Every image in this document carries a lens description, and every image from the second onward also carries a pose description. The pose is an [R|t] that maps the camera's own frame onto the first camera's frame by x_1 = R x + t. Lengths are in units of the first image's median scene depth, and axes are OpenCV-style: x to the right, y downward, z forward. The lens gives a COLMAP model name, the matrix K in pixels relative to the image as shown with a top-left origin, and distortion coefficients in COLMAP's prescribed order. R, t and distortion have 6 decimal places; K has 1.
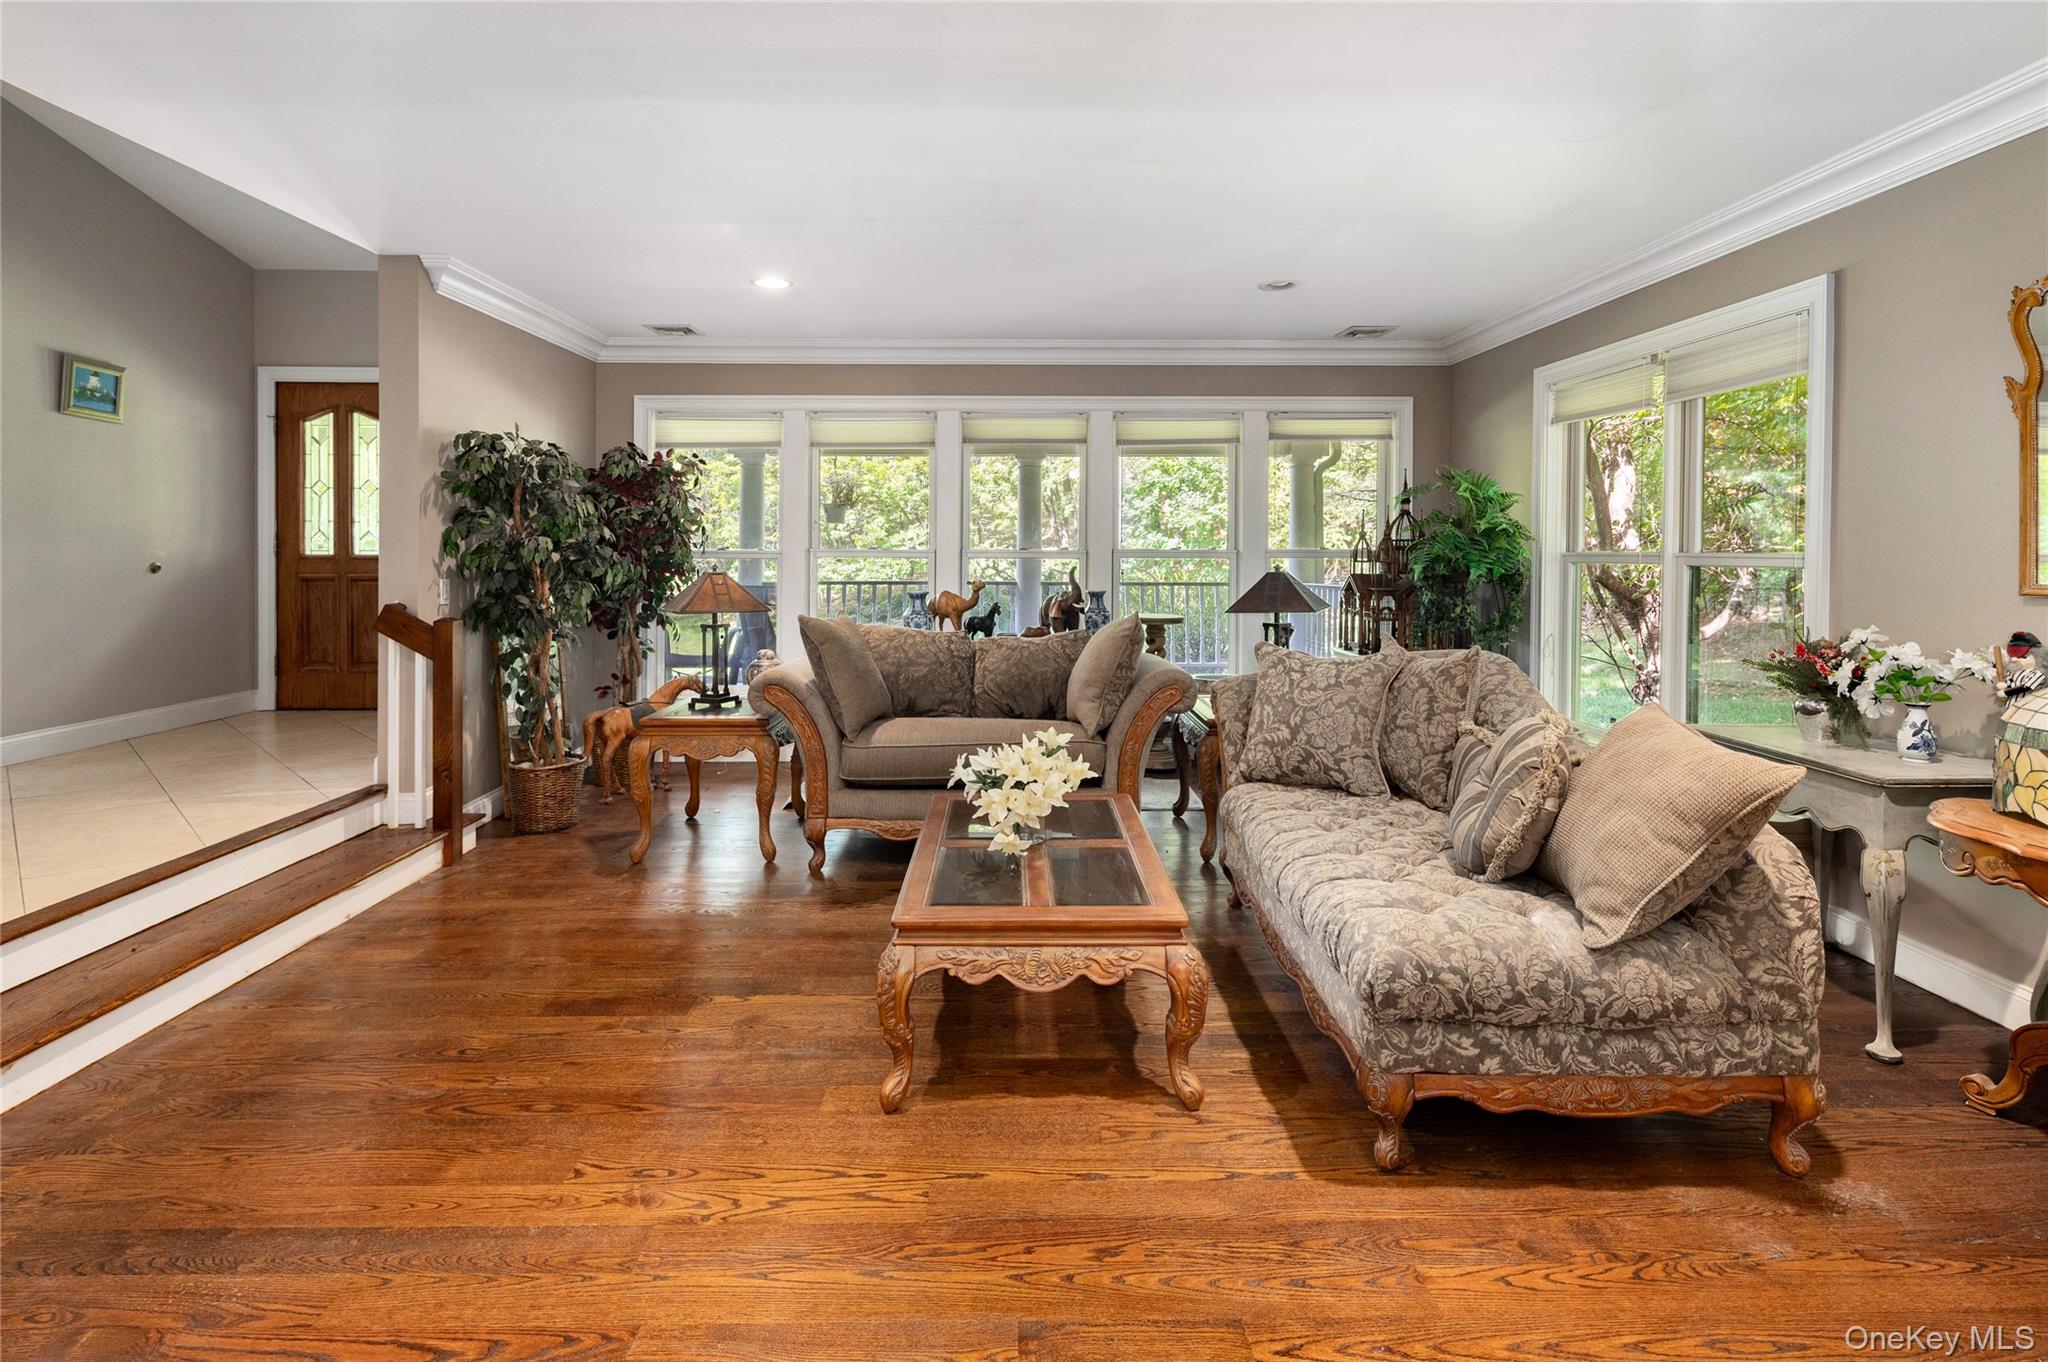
lens RADIAL K [[1002.4, 0, 1048.4], [0, 1002.4, 546.4], [0, 0, 1]] dist [0.002155, -0.001847]
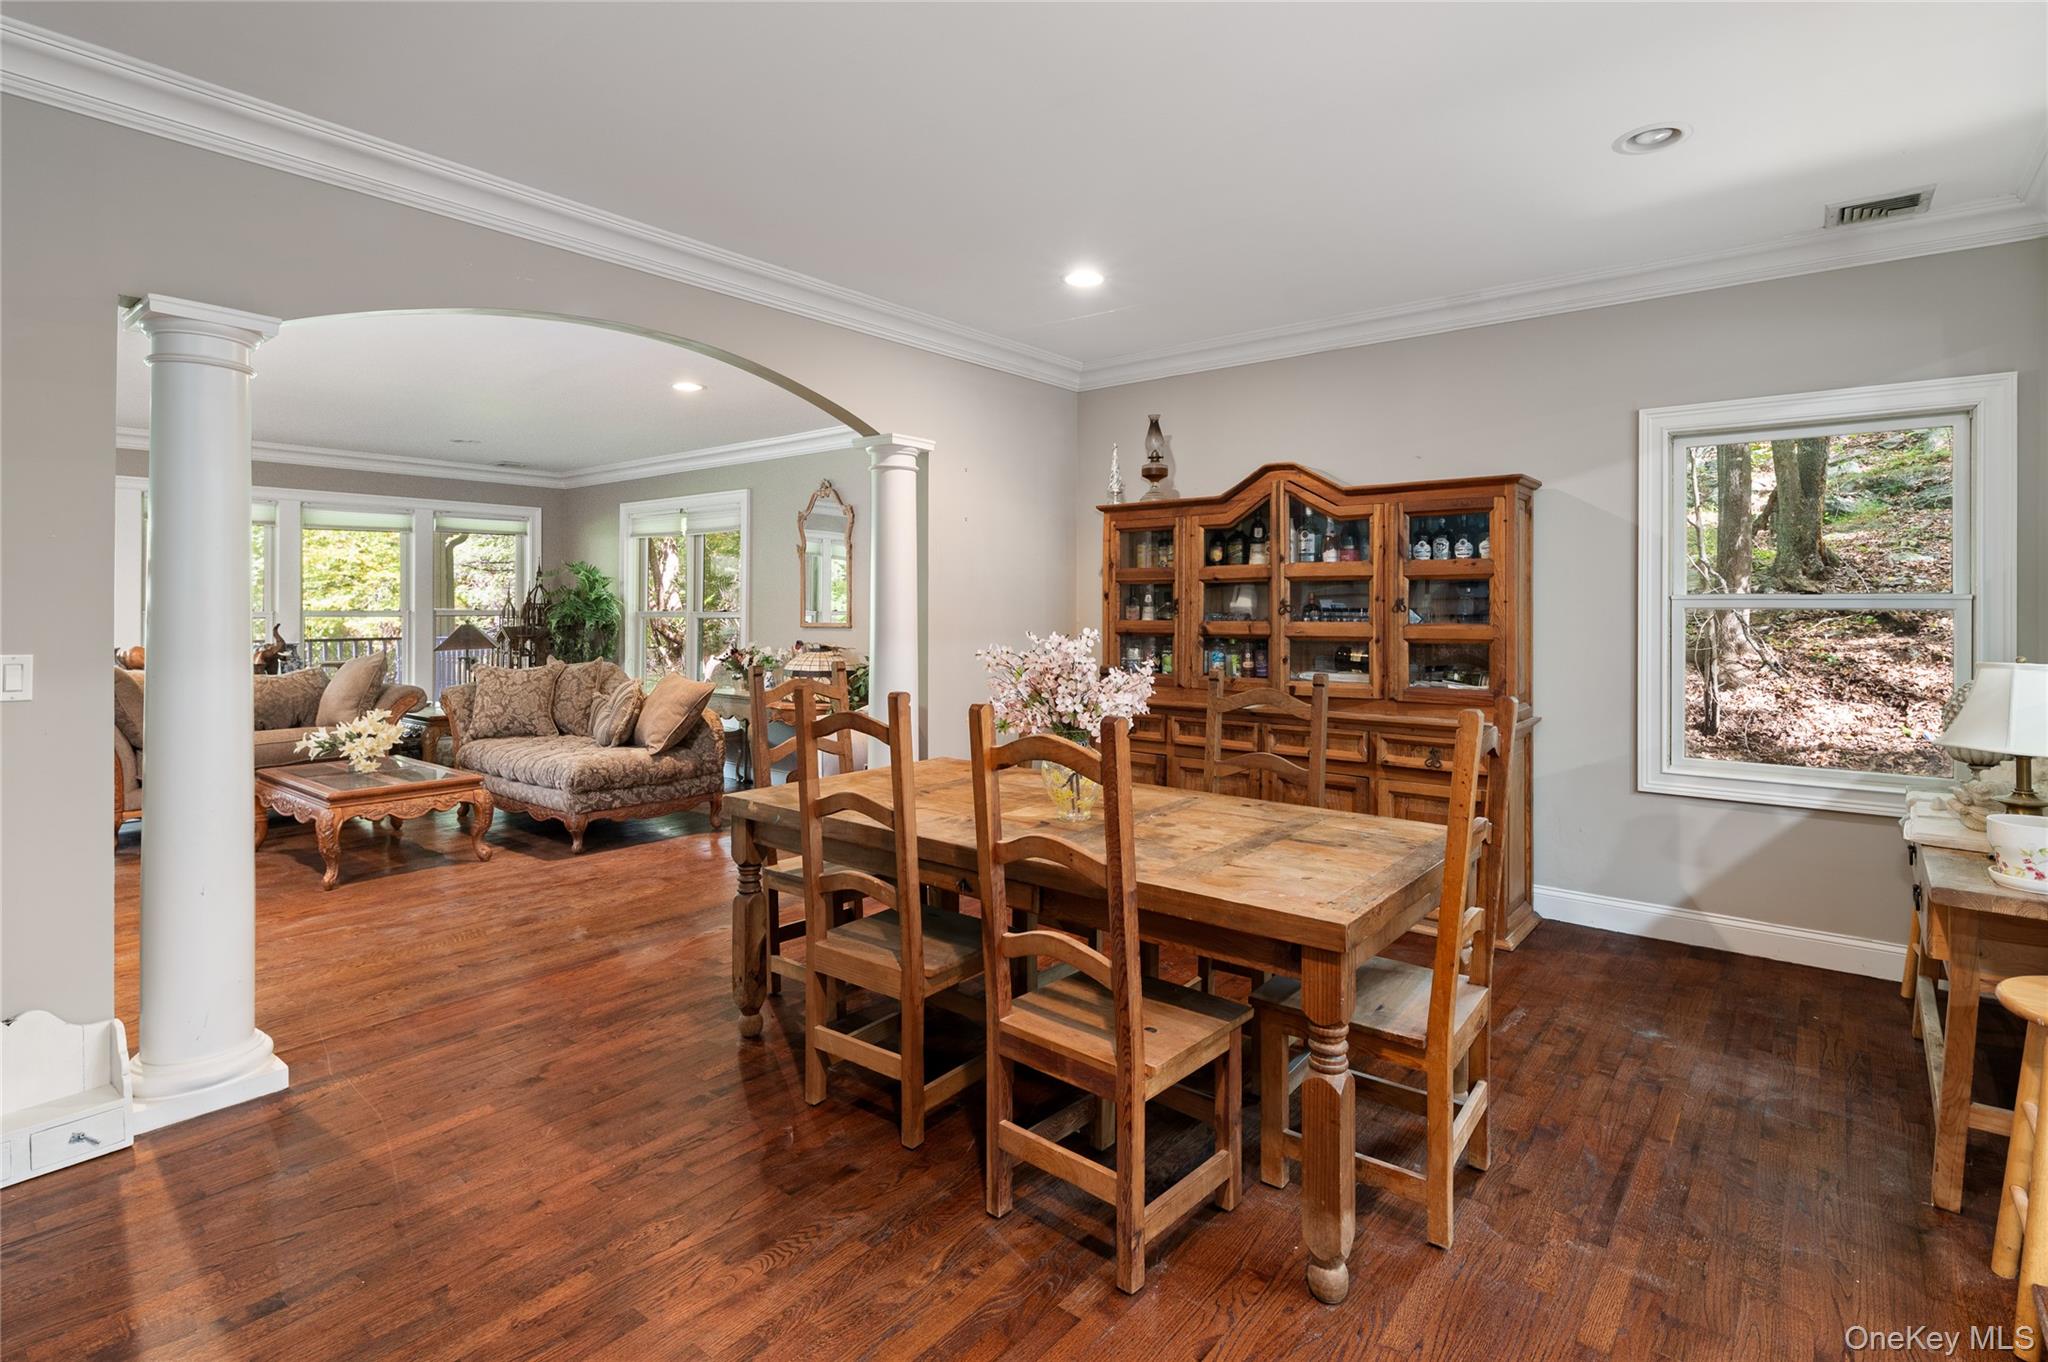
lens RADIAL K [[1002.4, 0, 980.3], [0, 1002.4, 610.5], [0, 0, 1]] dist [0.002155, -0.001847]
pose [[0.687717, -0.003203, 0.725972, -0.544724], [-0.000326, 0.999989, 0.004721, -0.006474], [-0.725979, -0.003484, 0.687708, -1.009902]]
